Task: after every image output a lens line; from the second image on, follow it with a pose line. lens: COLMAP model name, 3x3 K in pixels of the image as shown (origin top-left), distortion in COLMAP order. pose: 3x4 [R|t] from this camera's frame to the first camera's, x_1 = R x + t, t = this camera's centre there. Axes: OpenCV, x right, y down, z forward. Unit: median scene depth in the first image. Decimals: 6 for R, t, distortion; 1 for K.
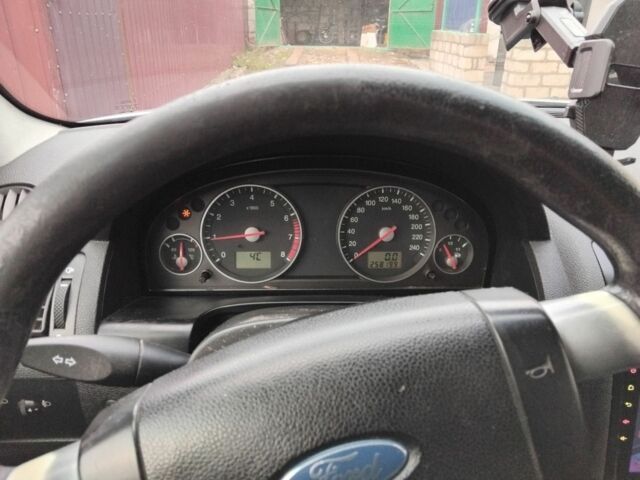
lens RADIAL K [[483.6, 0, 321.6], [0, 483.6, 242.2], [0, 0, 1]] dist [0.016364, -0.002722]
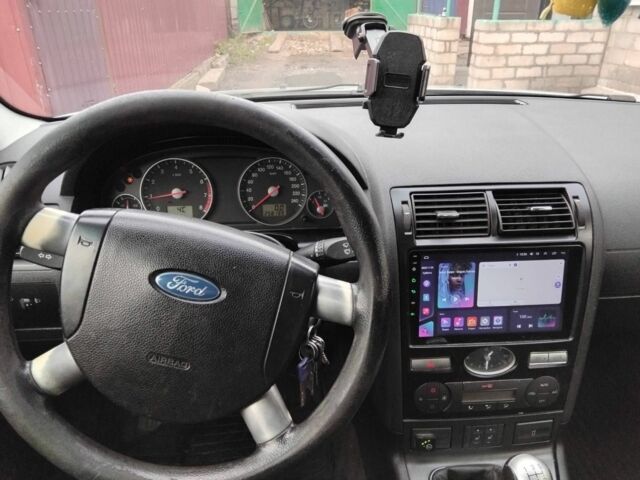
lens RADIAL K [[483.6, 0, 317.6], [0, 483.6, 239.8], [0, 0, 1]] dist [0.016364, -0.002722]
pose [[0.999537, -0.029498, 0.007471, 0.246078], [0.029309, 0.999277, 0.024212, 0.093792], [-0.008180, -0.023982, 0.999679, -0.423326]]
